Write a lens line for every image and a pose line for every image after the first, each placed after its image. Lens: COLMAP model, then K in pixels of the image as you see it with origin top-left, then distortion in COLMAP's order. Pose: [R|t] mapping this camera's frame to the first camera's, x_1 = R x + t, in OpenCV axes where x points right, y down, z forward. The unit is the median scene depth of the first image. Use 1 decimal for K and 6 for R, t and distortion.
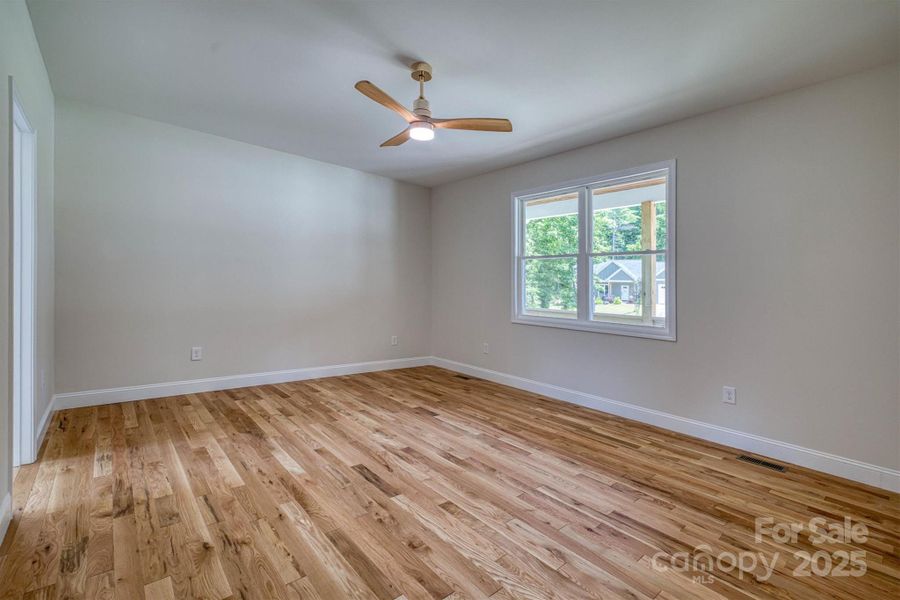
lens RADIAL K [[385.7, 0, 450.0], [0, 385.7, 300.0], [0, 0, 1]] dist [0.000205, 0.000374]
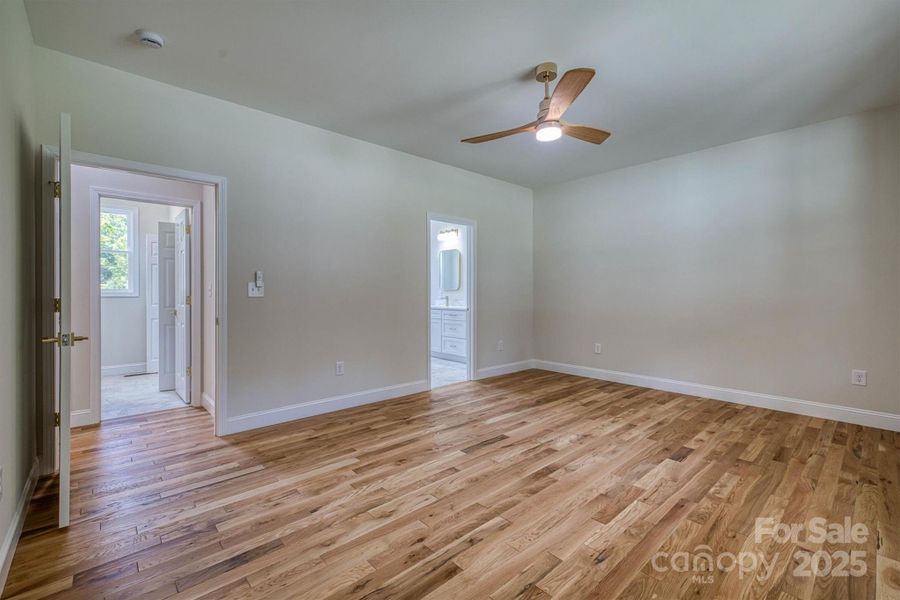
lens RADIAL K [[385.7, 0, 450.0], [0, 385.7, 300.0], [0, 0, 1]] dist [0.000205, 0.000374]
pose [[0.051777, -0.014674, -0.998551, 0.912588], [-0.027642, 0.999488, -0.016121, 0.026185], [0.998276, 0.028437, 0.051345, 0.711244]]
